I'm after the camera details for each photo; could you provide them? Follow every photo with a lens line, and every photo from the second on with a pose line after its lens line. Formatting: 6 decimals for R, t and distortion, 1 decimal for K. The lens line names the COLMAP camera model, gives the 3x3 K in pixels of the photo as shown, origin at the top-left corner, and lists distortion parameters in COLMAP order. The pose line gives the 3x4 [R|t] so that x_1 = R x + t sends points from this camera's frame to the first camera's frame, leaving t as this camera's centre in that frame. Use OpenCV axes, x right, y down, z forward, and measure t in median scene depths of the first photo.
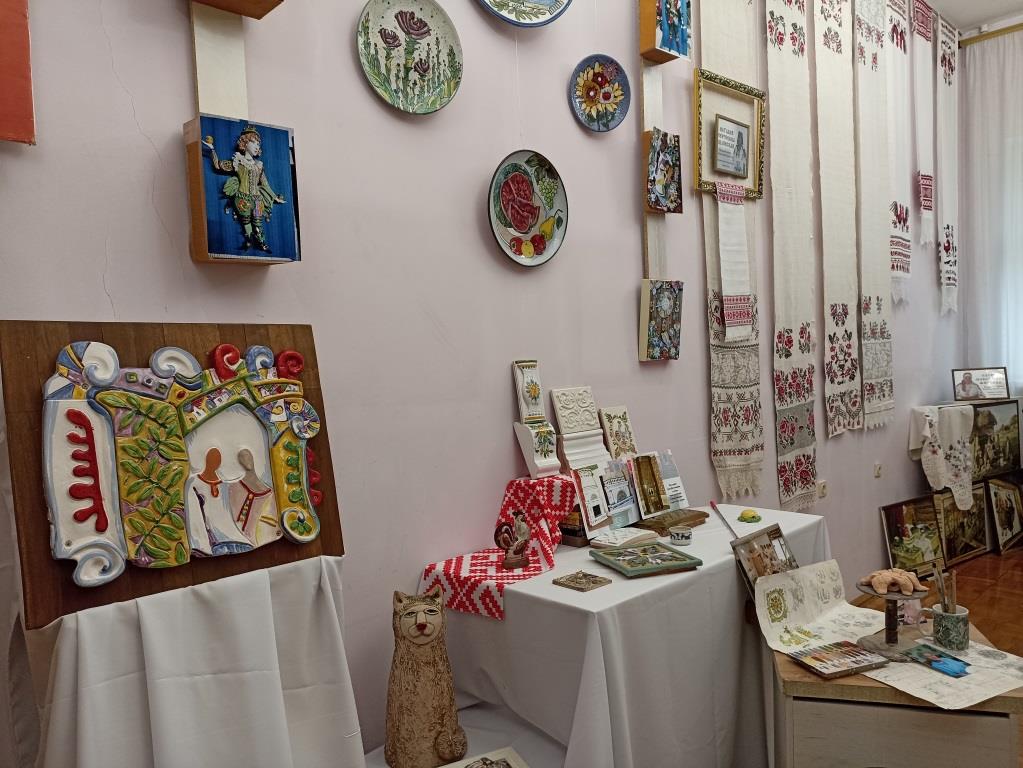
lens RADIAL K [[762.9, 0, 513.3], [0, 762.9, 383.7], [0, 0, 1]] dist [0.012039, 0.004532]
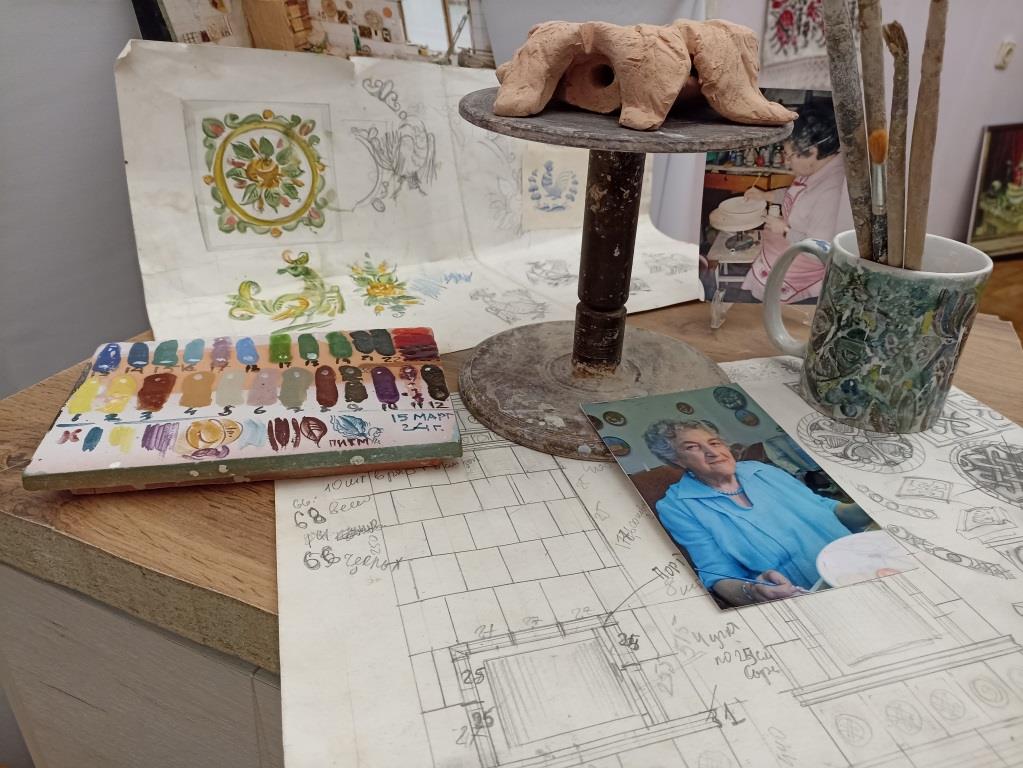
lens RADIAL K [[762.9, 0, 510.3], [0, 762.9, 382.6], [0, 0, 1]] dist [0.012039, 0.004532]
pose [[0.984335, 0.136809, -0.111210, 0.495884], [-0.075103, 0.896048, 0.437560, 0.245372], [0.159511, -0.422353, 0.892286, 0.788822]]
